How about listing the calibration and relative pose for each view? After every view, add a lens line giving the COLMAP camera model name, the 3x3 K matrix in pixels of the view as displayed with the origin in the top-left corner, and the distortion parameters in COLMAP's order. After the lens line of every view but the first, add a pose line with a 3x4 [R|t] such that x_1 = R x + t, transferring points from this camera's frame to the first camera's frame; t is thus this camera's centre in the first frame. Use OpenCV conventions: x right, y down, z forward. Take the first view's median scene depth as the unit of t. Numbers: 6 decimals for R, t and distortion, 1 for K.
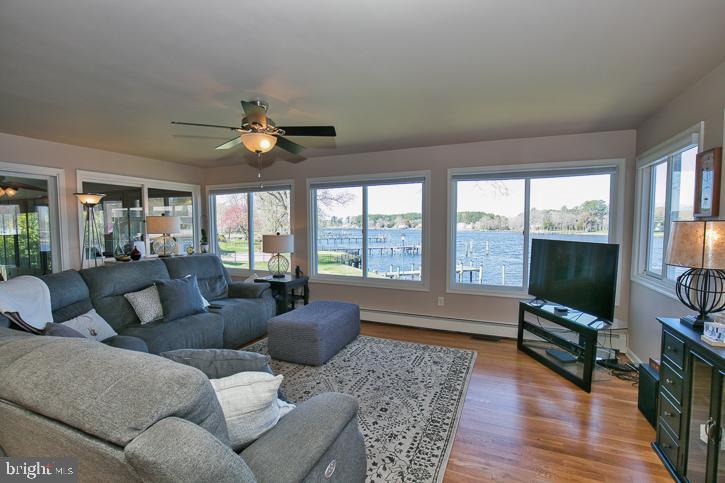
lens RADIAL K [[334.6, 0, 364.0], [0, 334.6, 244.4], [0, 0, 1]] dist [-0.033342, 0.000566]
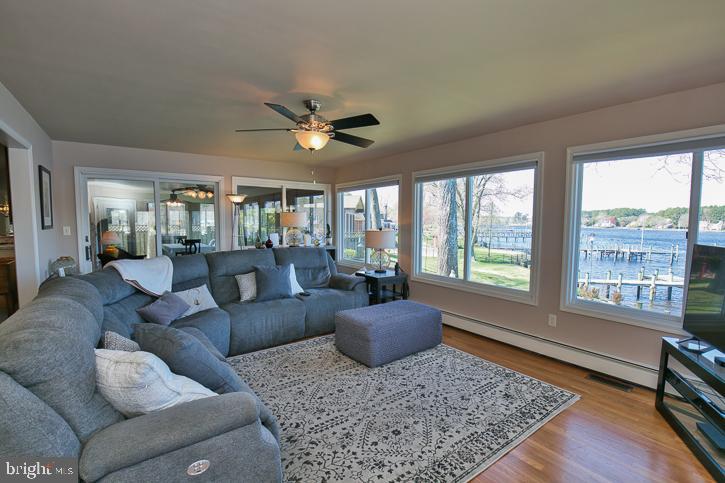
lens RADIAL K [[334.6, 0, 365.0], [0, 334.6, 244.0], [0, 0, 1]] dist [-0.033342, 0.000566]
pose [[0.866088, 0.040734, -0.498228, 0.247227], [-0.036032, 0.999169, 0.019055, -0.005998], [0.498591, 0.001449, 0.866836, 0.126472]]
